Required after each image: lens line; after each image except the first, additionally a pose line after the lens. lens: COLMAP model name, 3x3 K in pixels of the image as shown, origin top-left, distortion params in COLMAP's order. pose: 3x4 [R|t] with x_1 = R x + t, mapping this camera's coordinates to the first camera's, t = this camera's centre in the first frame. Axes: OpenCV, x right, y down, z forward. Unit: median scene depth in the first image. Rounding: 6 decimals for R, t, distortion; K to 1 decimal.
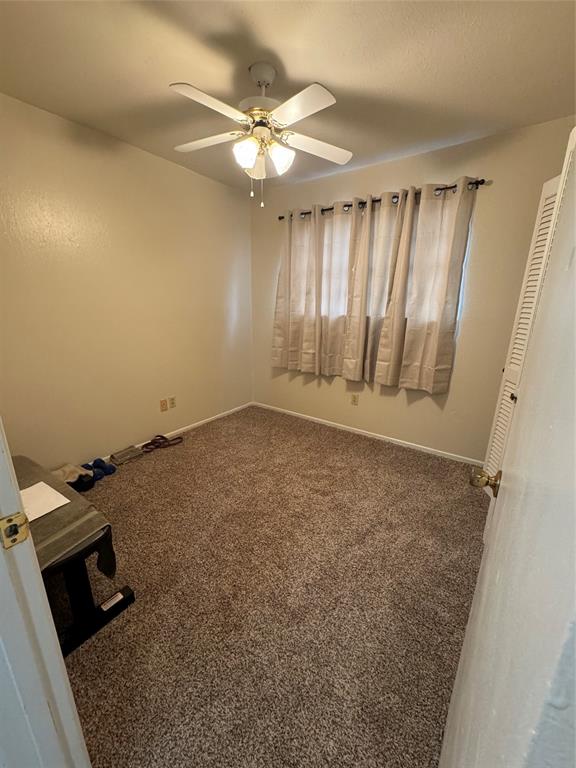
lens RADIAL K [[279.7, 0, 286.1], [0, 279.7, 362.3], [0, 0, 1]] dist [0.000668, 0.000087]
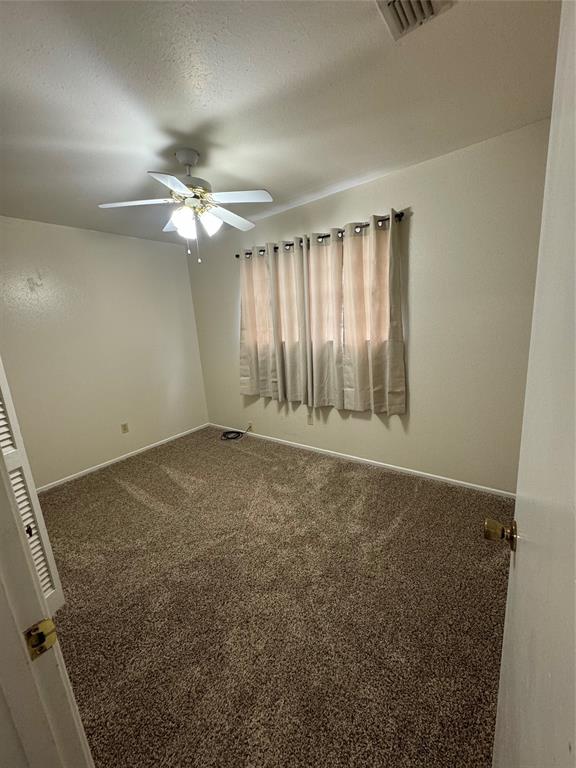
lens RADIAL K [[306.0, 0, 288.0], [0, 306.0, 384.0], [0, 0, 1]] dist [-0.002604, -0.000017]
pose [[0.993243, -0.046418, -0.106368, 0.291347], [0.042058, 0.998195, -0.042873, 0.040340], [0.108166, 0.038110, 0.993402, -0.174954]]
